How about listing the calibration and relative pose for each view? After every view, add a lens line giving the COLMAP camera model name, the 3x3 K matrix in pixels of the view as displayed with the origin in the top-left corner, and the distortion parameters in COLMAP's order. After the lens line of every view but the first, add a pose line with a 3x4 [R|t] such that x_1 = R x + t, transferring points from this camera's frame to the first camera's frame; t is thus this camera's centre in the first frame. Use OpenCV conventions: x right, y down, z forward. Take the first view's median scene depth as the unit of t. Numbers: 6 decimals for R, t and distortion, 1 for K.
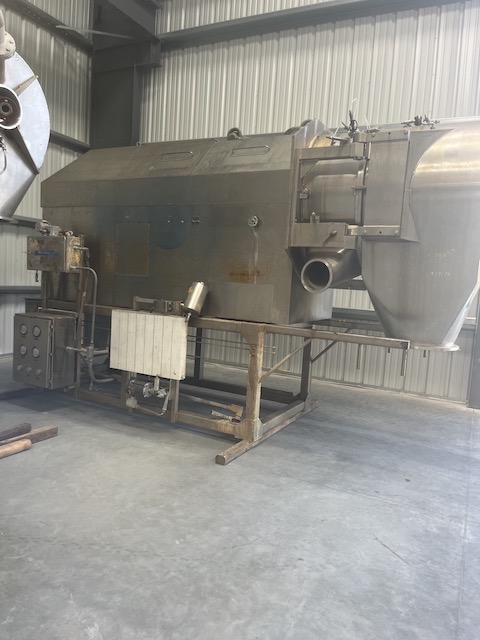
lens RADIAL K [[493.9, 0, 237.7], [0, 493.9, 320.5], [0, 0, 1]] dist [0.040183, -0.051553]
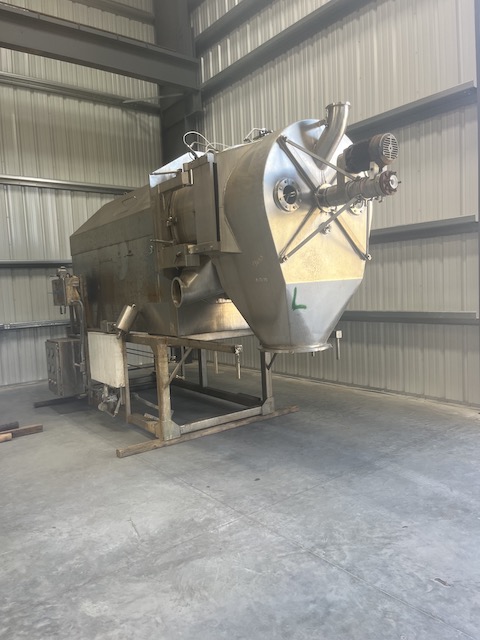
lens RADIAL K [[494.7, 0, 247.3], [0, 494.7, 320.9], [0, 0, 1]] dist [0.014767, -0.004615]
pose [[0.899715, -0.076942, -0.429643, 0.708623], [0.067089, 0.997021, -0.038058, 0.025636], [0.431292, 0.005417, 0.902196, 0.047498]]
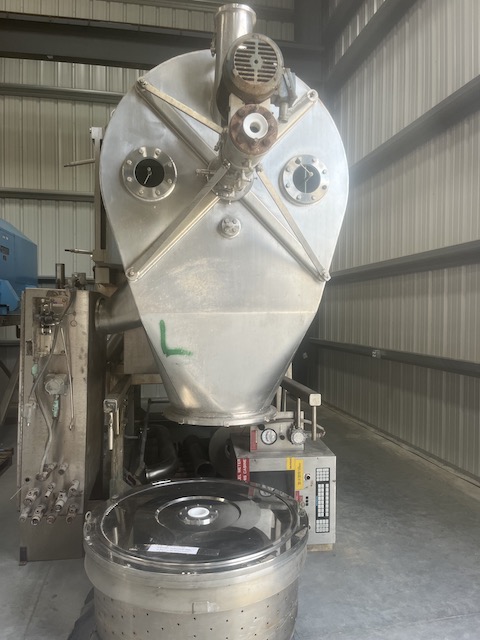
lens RADIAL K [[490.3, 0, 240.0], [0, 490.3, 320.0], [0, 0, 1]] dist [0.065120, -0.101739]
pose [[0.602695, -0.049316, -0.796446, 0.896687], [-0.039245, 0.995049, -0.091311, -0.014992], [0.797006, 0.086289, 0.597775, 0.613429]]
